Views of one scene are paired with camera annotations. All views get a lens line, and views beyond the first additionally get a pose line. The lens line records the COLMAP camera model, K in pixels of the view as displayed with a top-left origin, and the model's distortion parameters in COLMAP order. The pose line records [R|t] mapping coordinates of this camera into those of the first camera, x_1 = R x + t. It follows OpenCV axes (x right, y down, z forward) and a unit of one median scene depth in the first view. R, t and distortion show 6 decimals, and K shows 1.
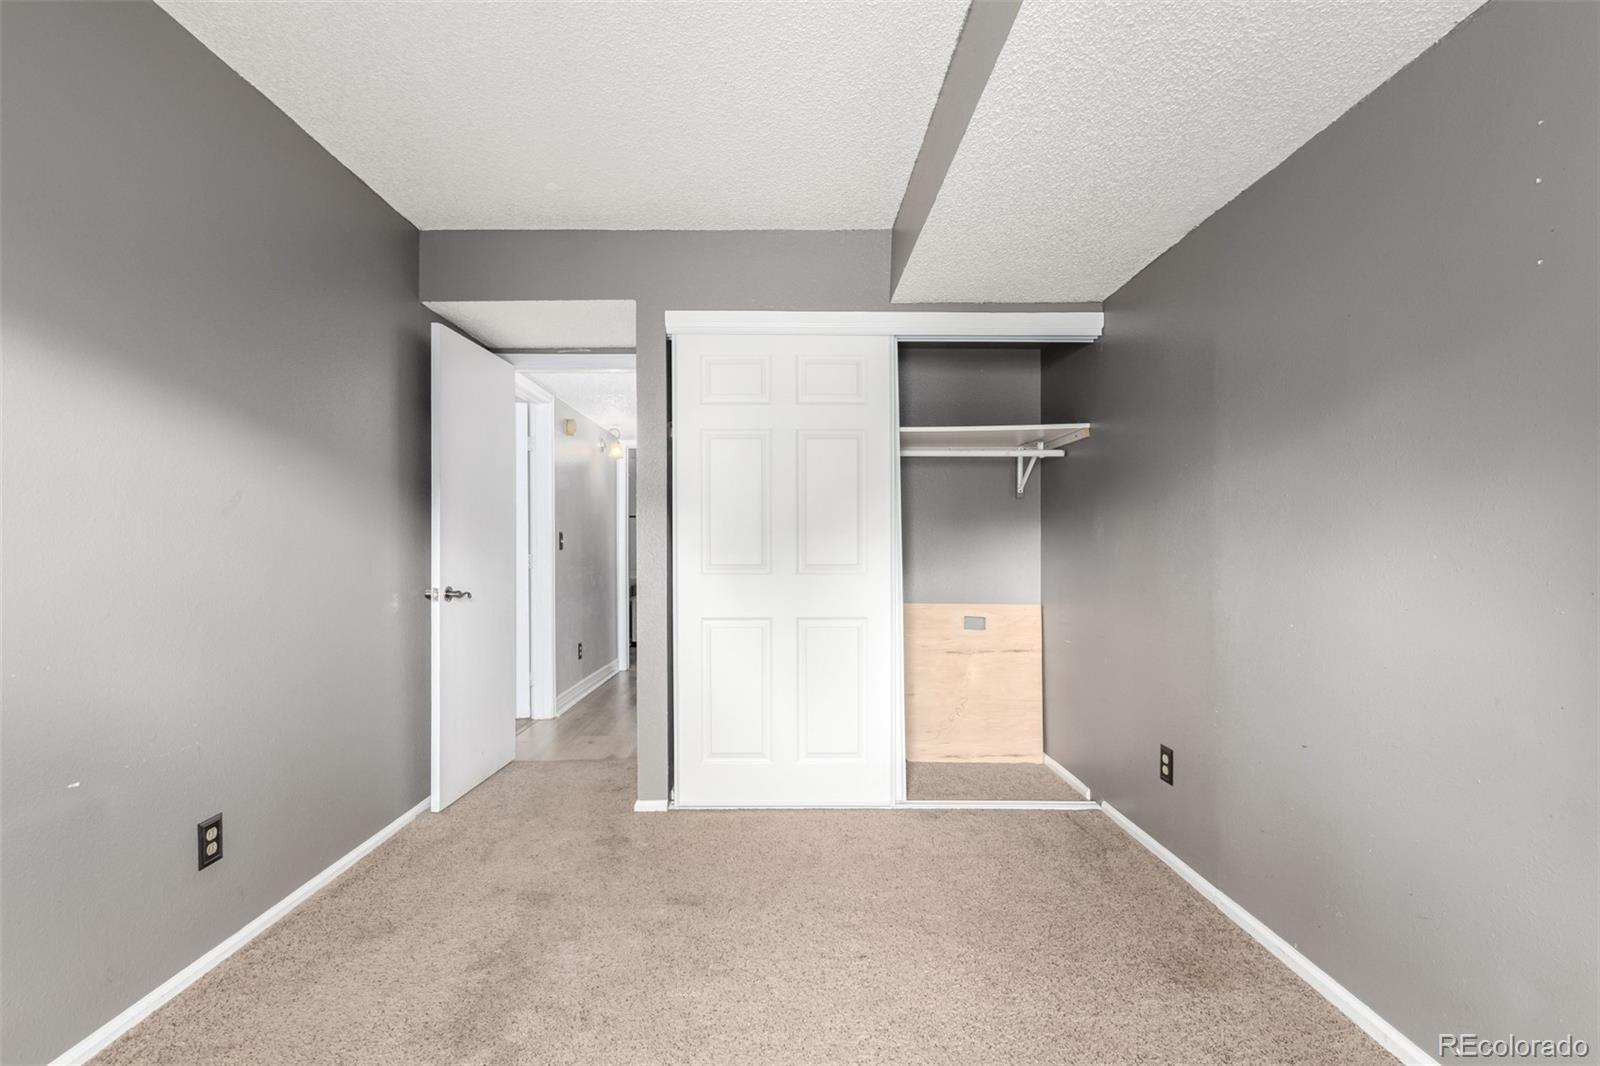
lens RADIAL K [[733.7, 0, 796.6], [0, 733.7, 542.4], [0, 0, 1]] dist [0.004237, -0.002114]
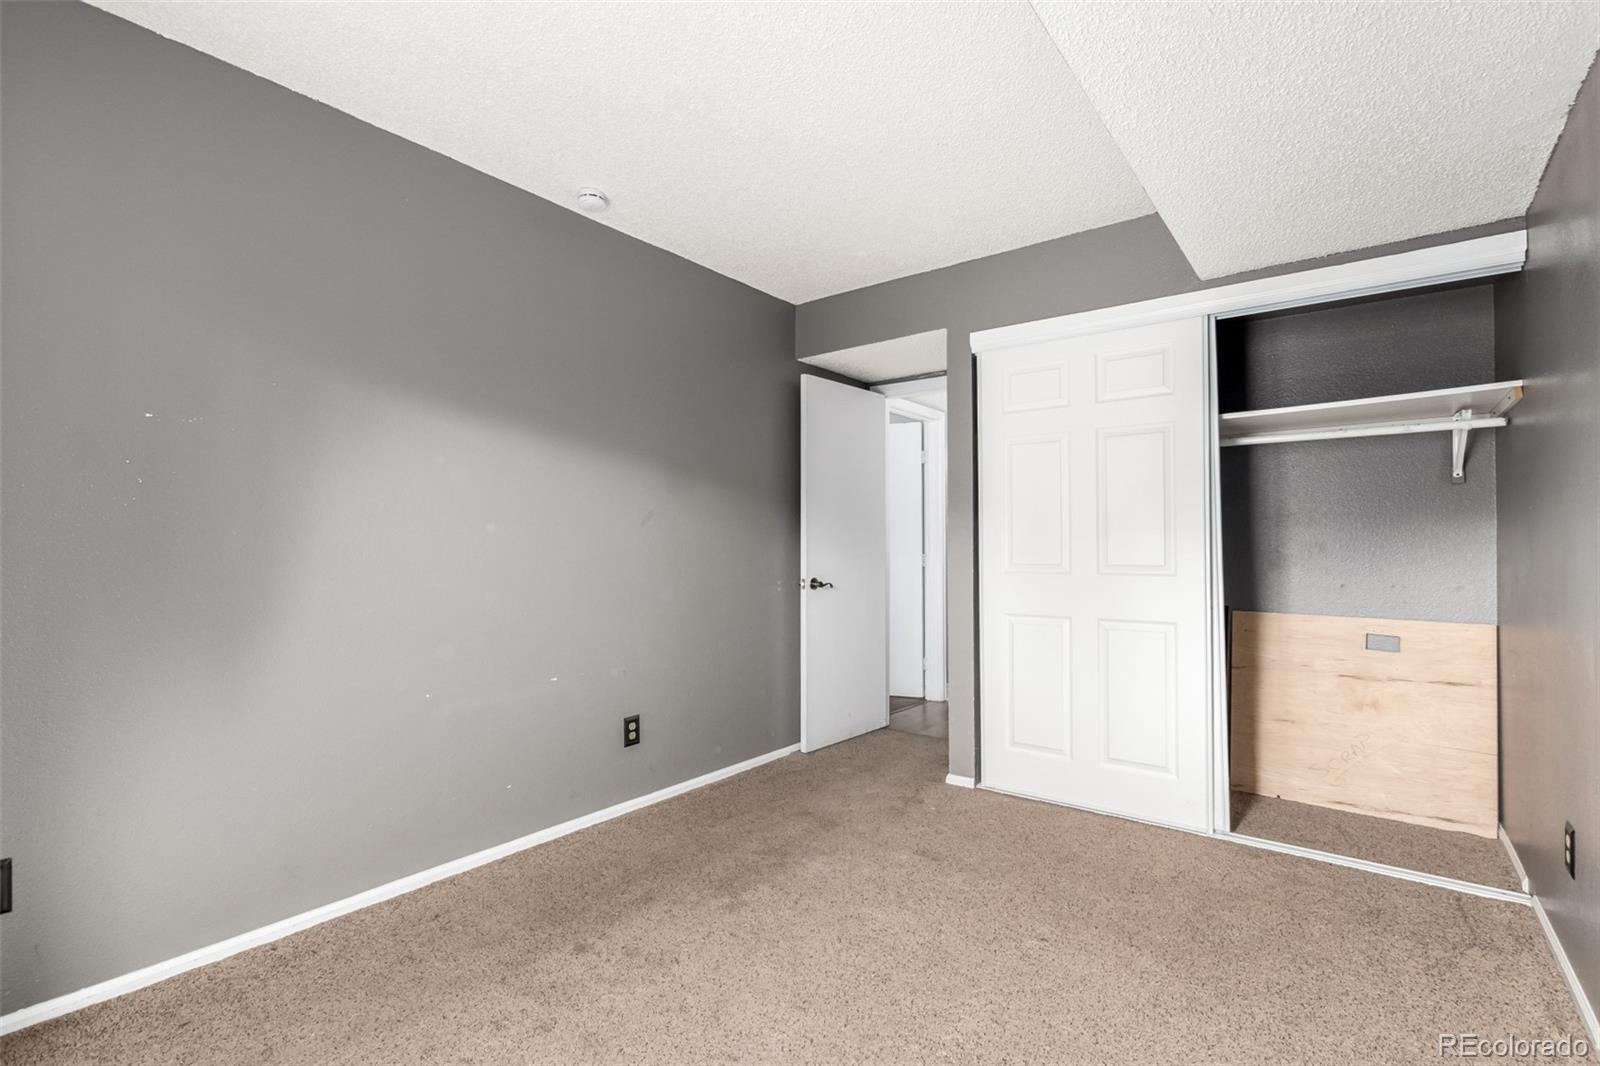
lens RADIAL K [[733.7, 0, 804.6], [0, 733.7, 533.8], [0, 0, 1]] dist [0.004237, -0.002114]
pose [[0.793645, -0.010623, -0.608289, 0.290268], [0.001679, 0.999882, -0.015272, 0.002928], [0.608379, 0.011099, 0.793569, -0.024276]]
